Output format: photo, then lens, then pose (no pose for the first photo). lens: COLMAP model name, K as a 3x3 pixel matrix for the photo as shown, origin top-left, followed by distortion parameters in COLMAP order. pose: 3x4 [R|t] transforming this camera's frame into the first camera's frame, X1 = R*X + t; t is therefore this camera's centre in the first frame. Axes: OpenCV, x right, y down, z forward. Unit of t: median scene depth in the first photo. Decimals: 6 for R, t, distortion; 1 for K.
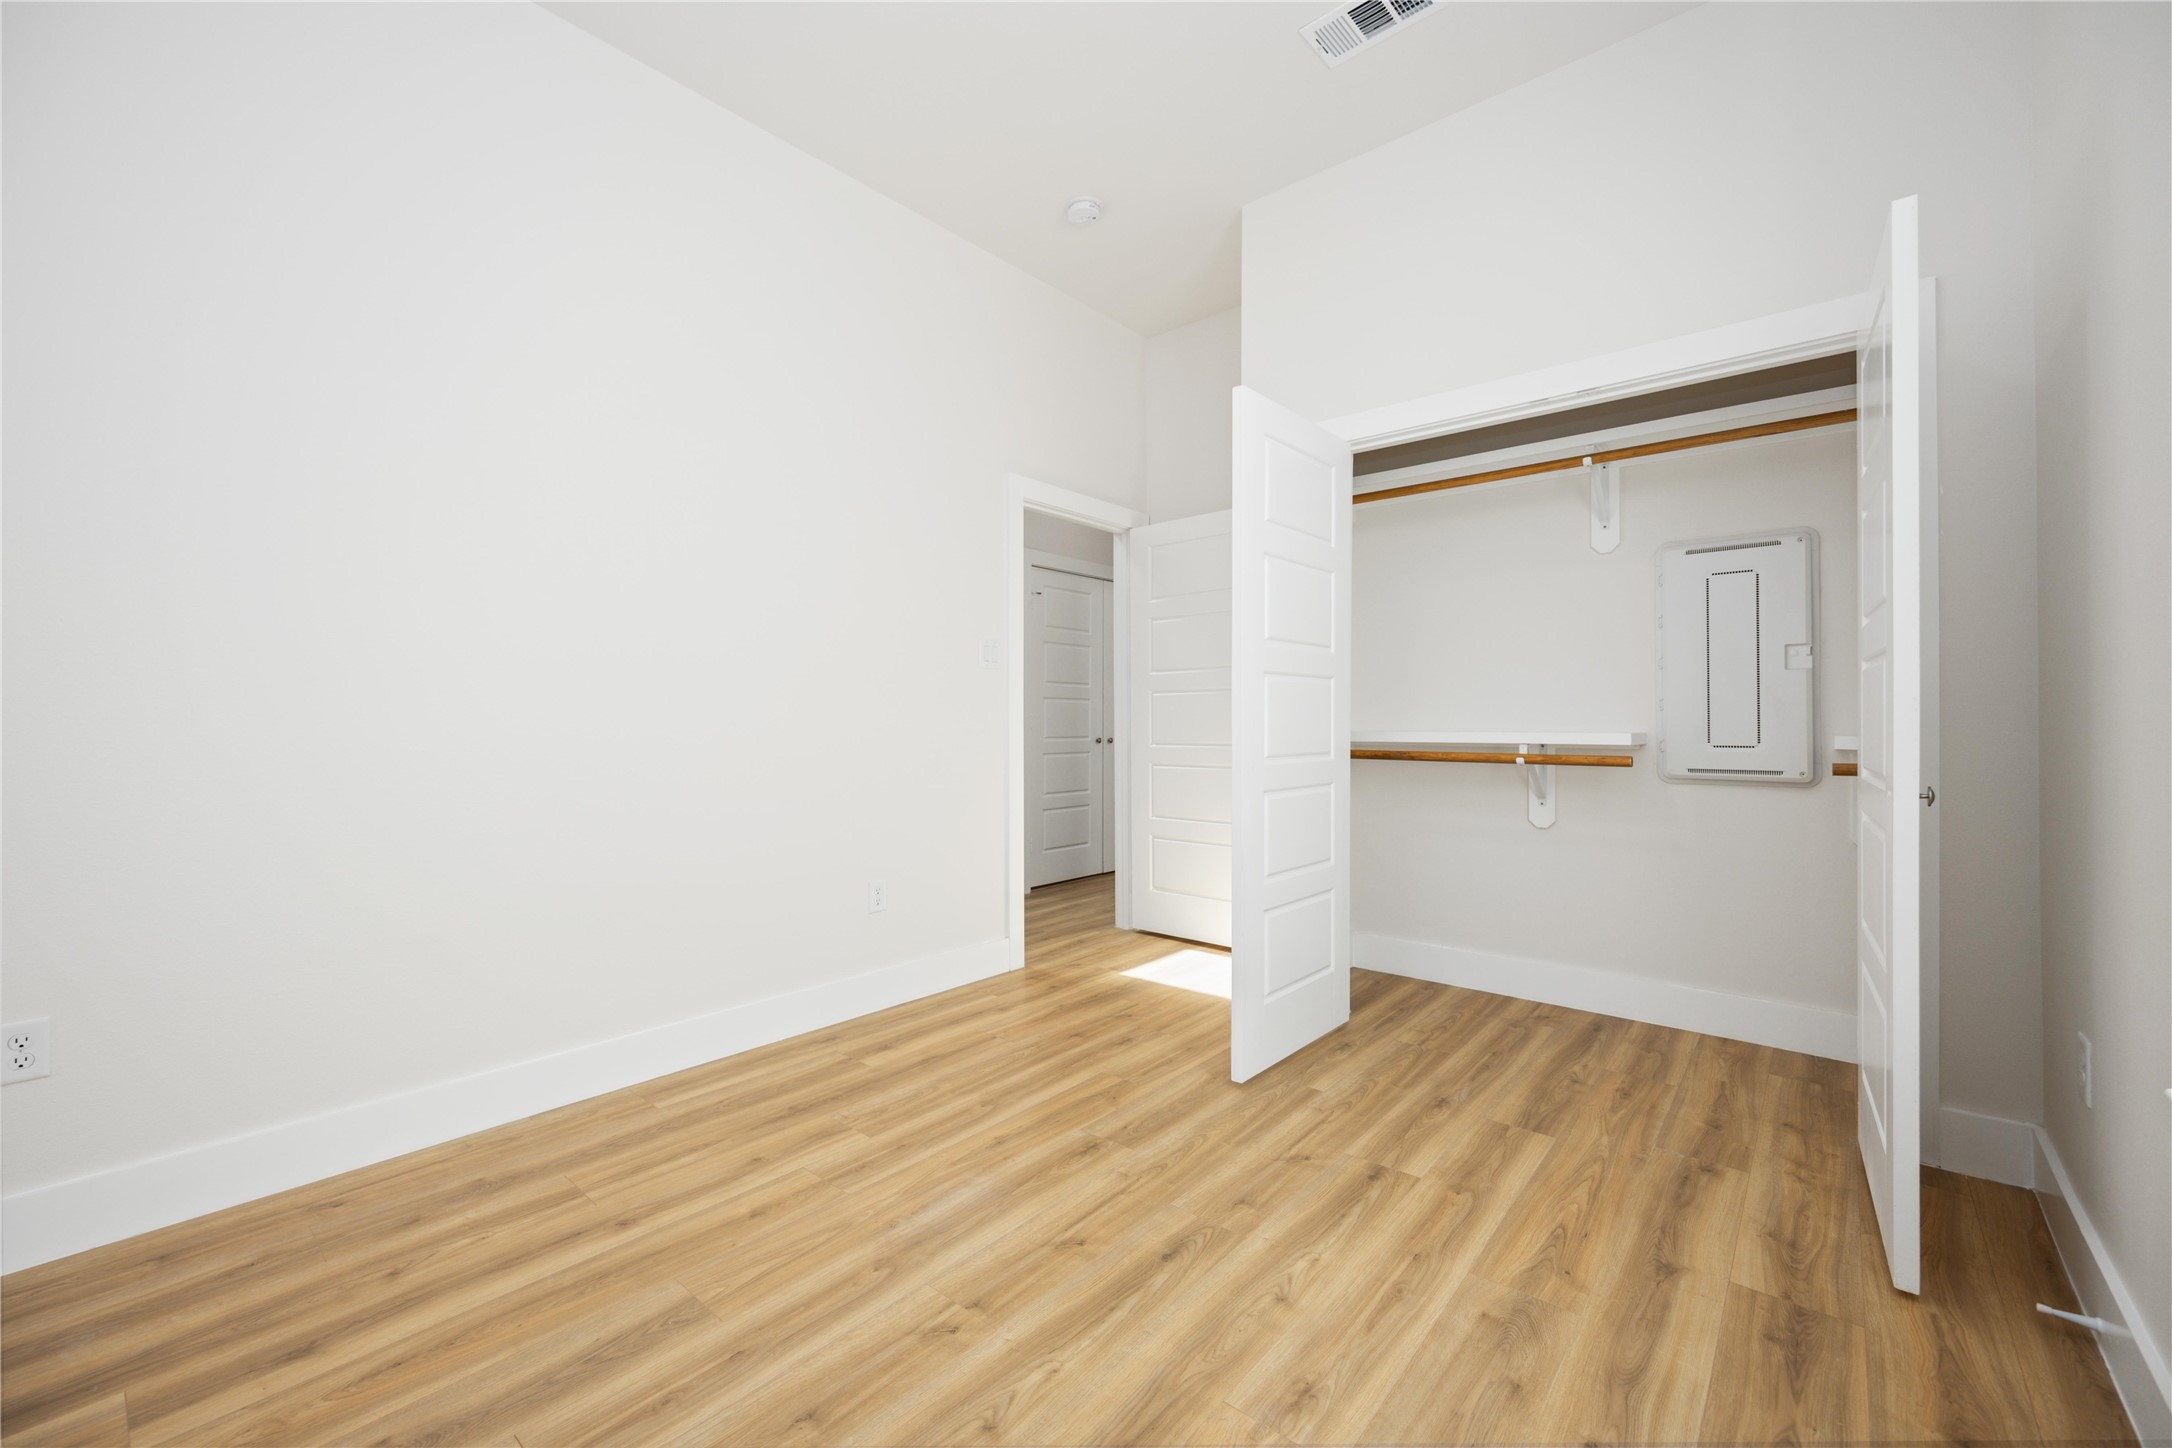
lens RADIAL K [[880.4, 0, 1104.0], [0, 880.4, 762.3], [0, 0, 1]] dist [0.000894, -0.000261]
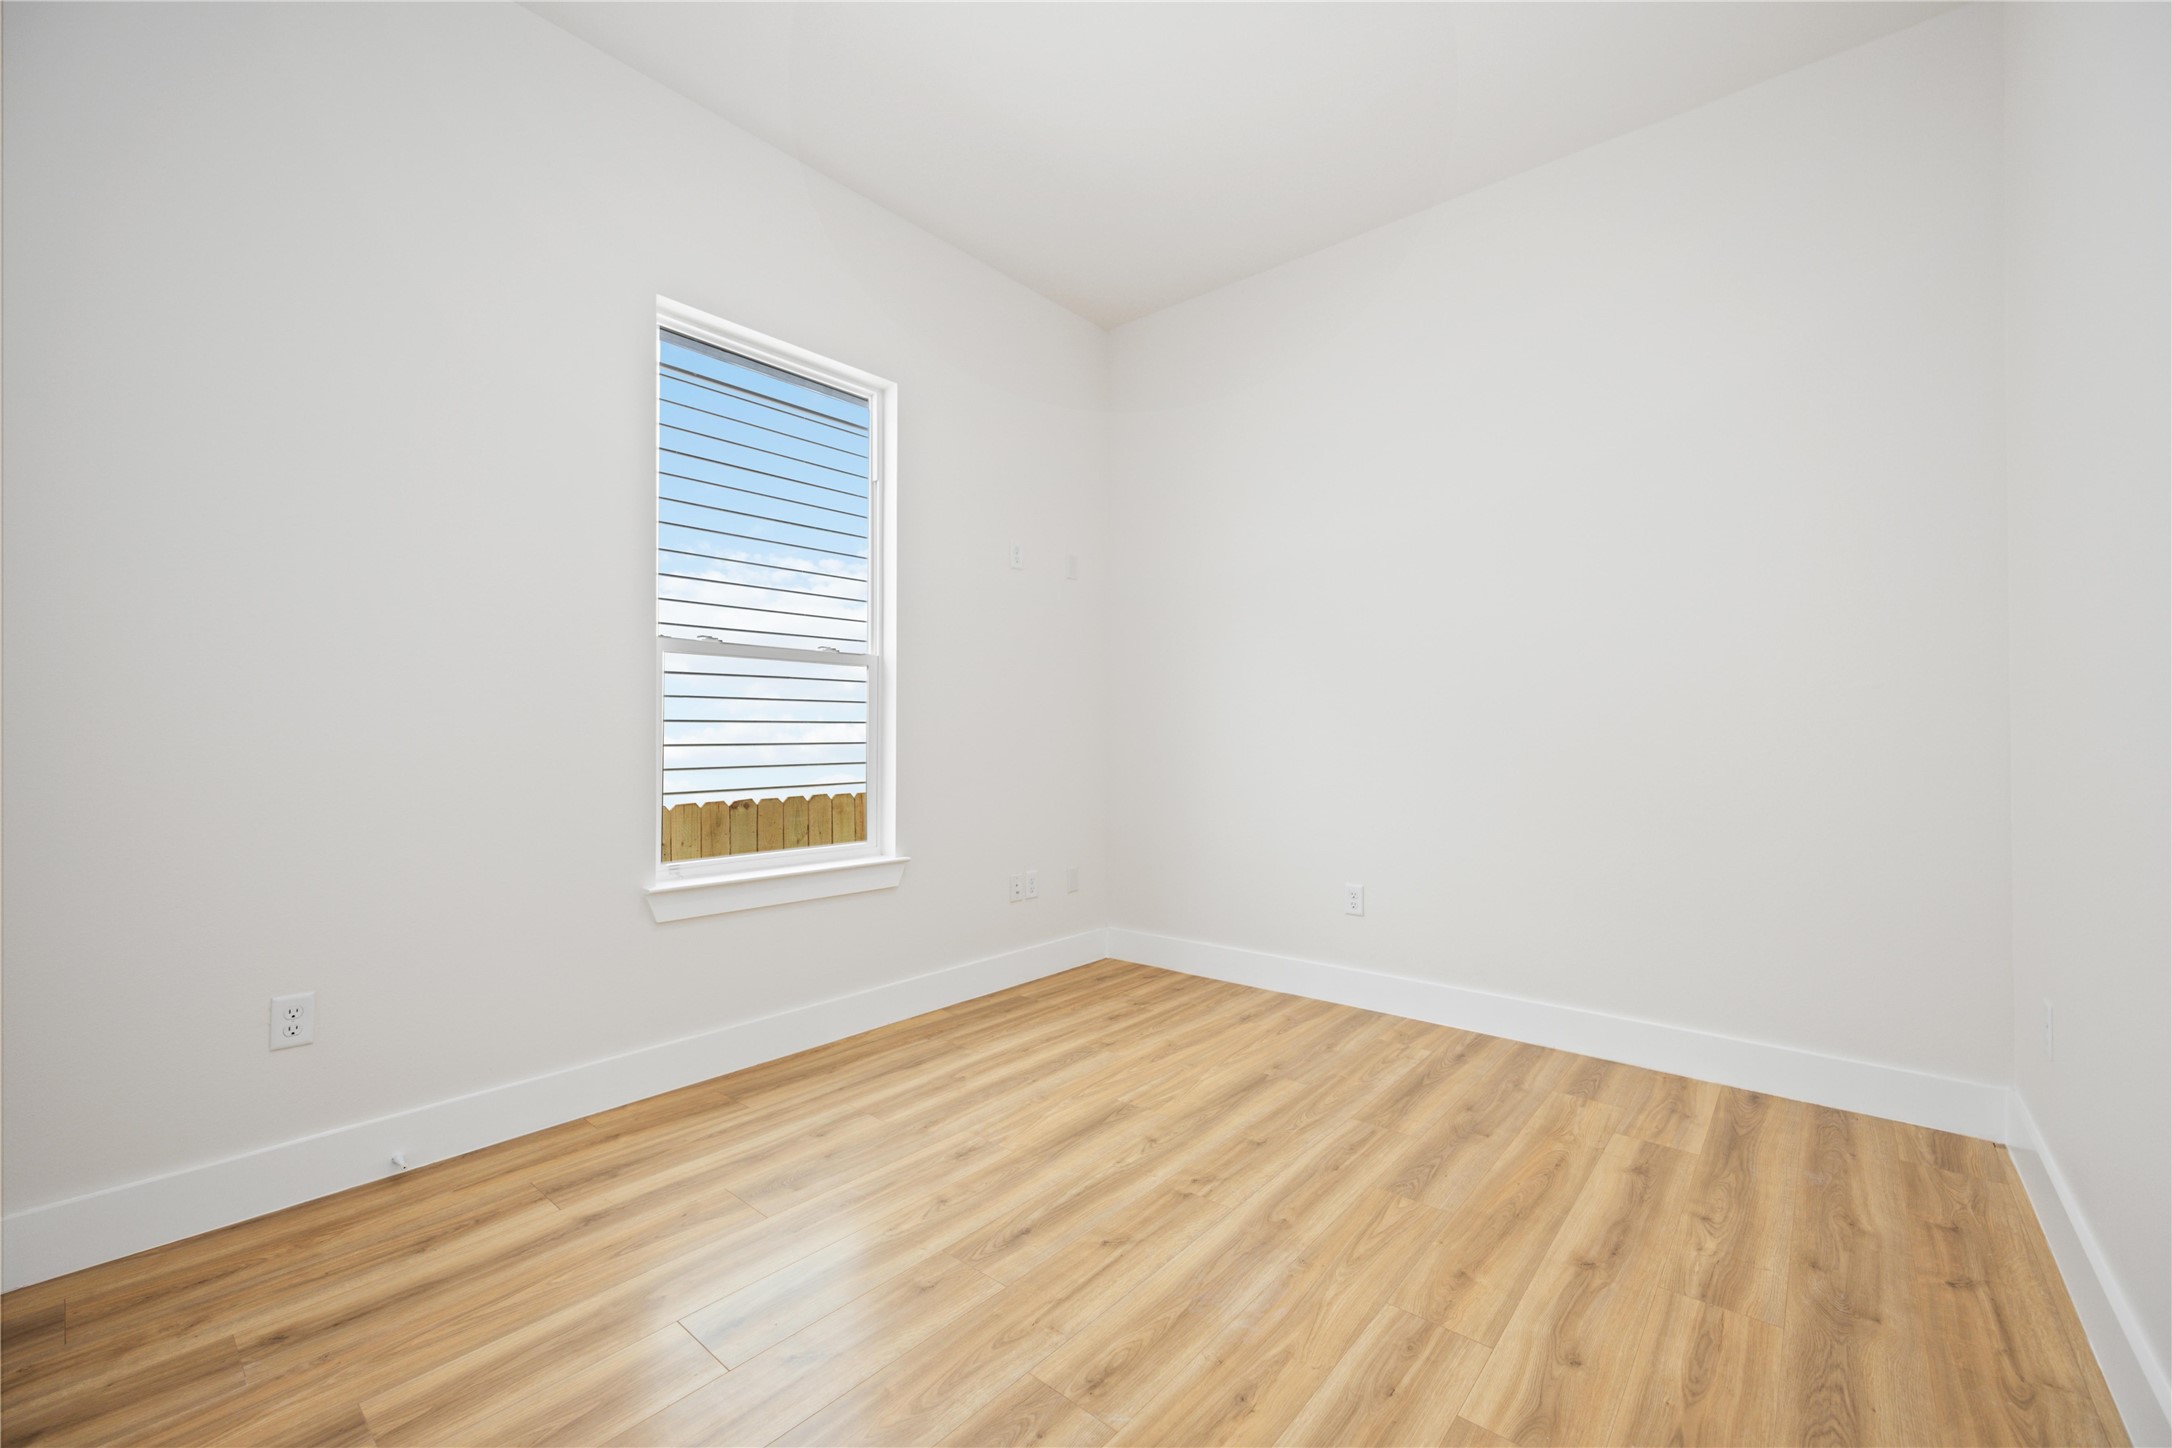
lens RADIAL K [[880.4, 0, 1066.2], [0, 880.4, 710.7], [0, 0, 1]] dist [0.000894, -0.000261]
pose [[-0.999217, 0.004853, 0.039271, -0.022855], [0.005764, 0.999716, 0.023117, -0.099908], [-0.039147, 0.023326, -0.998961, 1.961829]]
